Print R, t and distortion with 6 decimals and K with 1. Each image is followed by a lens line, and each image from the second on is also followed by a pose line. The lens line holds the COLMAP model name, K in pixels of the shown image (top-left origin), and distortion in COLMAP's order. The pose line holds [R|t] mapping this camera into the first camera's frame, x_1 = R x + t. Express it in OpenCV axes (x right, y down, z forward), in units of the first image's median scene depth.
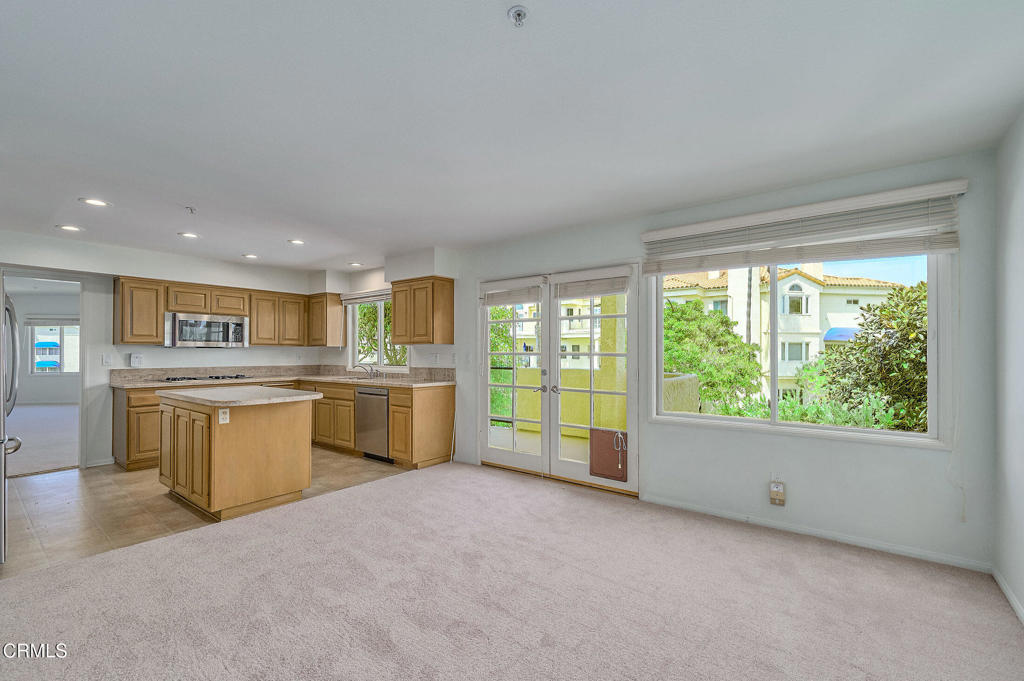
lens RADIAL K [[440.0, 0, 515.3], [0, 440.0, 349.6], [0, 0, 1]] dist [-0.000695, 0.000017]
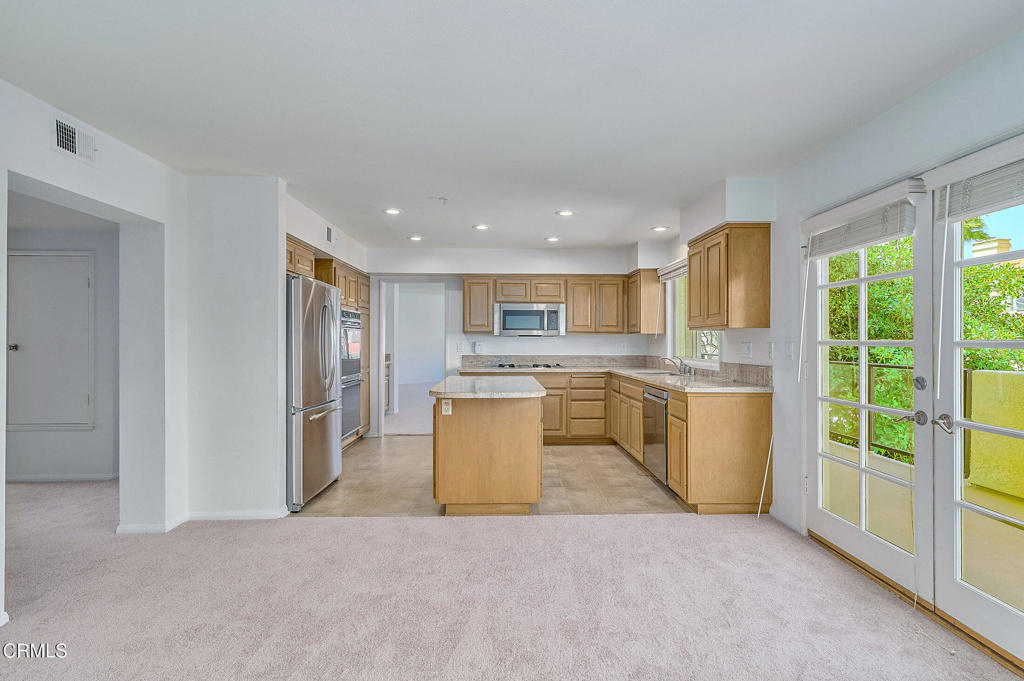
lens RADIAL K [[485.1, 0, 518.1], [0, 485.1, 341.6], [0, 0, 1]] dist [0.000496, -0.000209]
pose [[0.637412, 0.001999, -0.770521, 0.165993], [0.003459, 0.999979, 0.005456, 0.002444], [0.770515, -0.006143, 0.637392, 0.296228]]
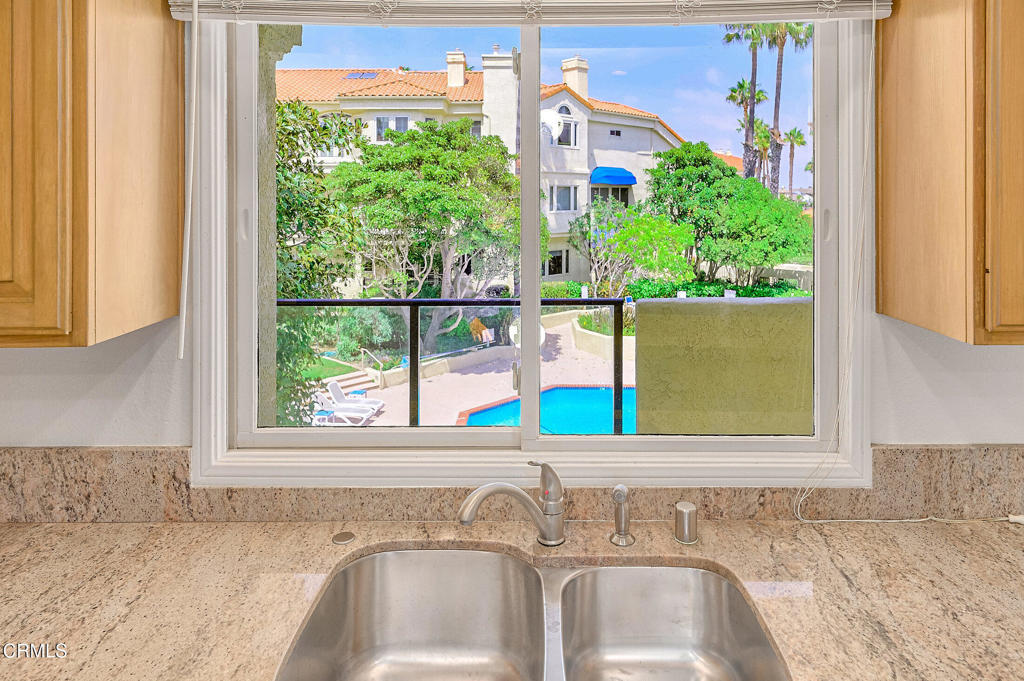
lens RADIAL K [[675.1, 0, 538.4], [0, 675.1, 209.4], [0, 0, 1]] dist [-0.000103, 0.000500]
pose [[0.792602, -0.013195, 0.609596, -0.548496], [-0.005577, 0.999567, 0.028888, -0.062296], [-0.609714, -0.026297, 0.792185, 0.979657]]
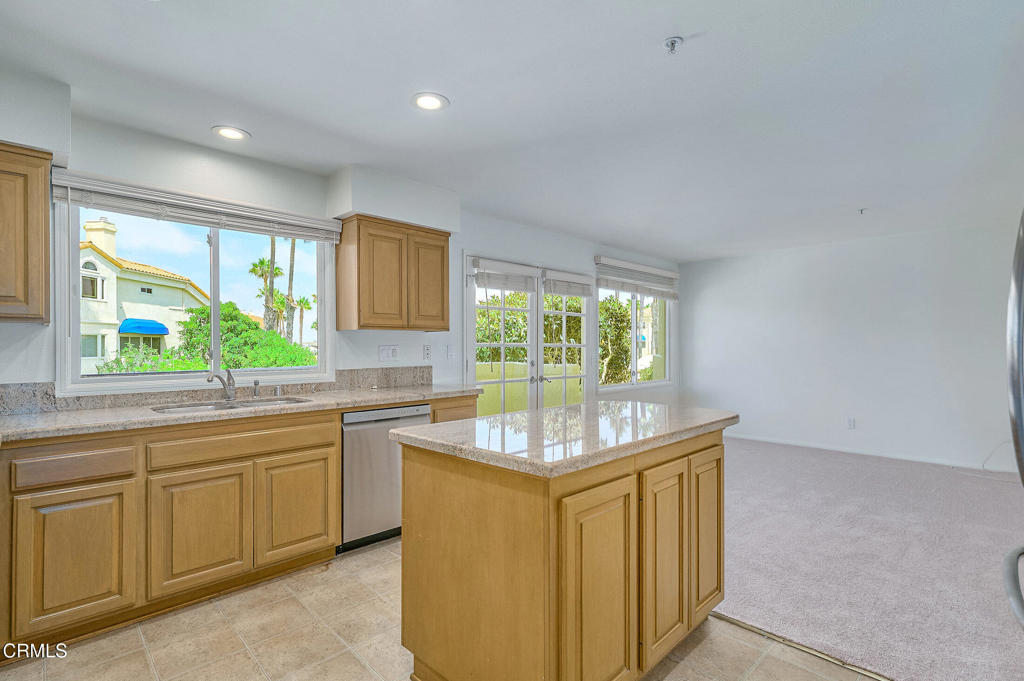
lens RADIAL K [[485.1, 0, 518.1], [0, 485.1, 341.6], [0, 0, 1]] dist [0.000496, -0.000209]
pose [[0.135857, 0.007532, 0.990700, -0.905777], [-0.003007, 0.999970, -0.007190, 0.008710], [-0.990724, -0.002002, 0.135876, 0.769552]]
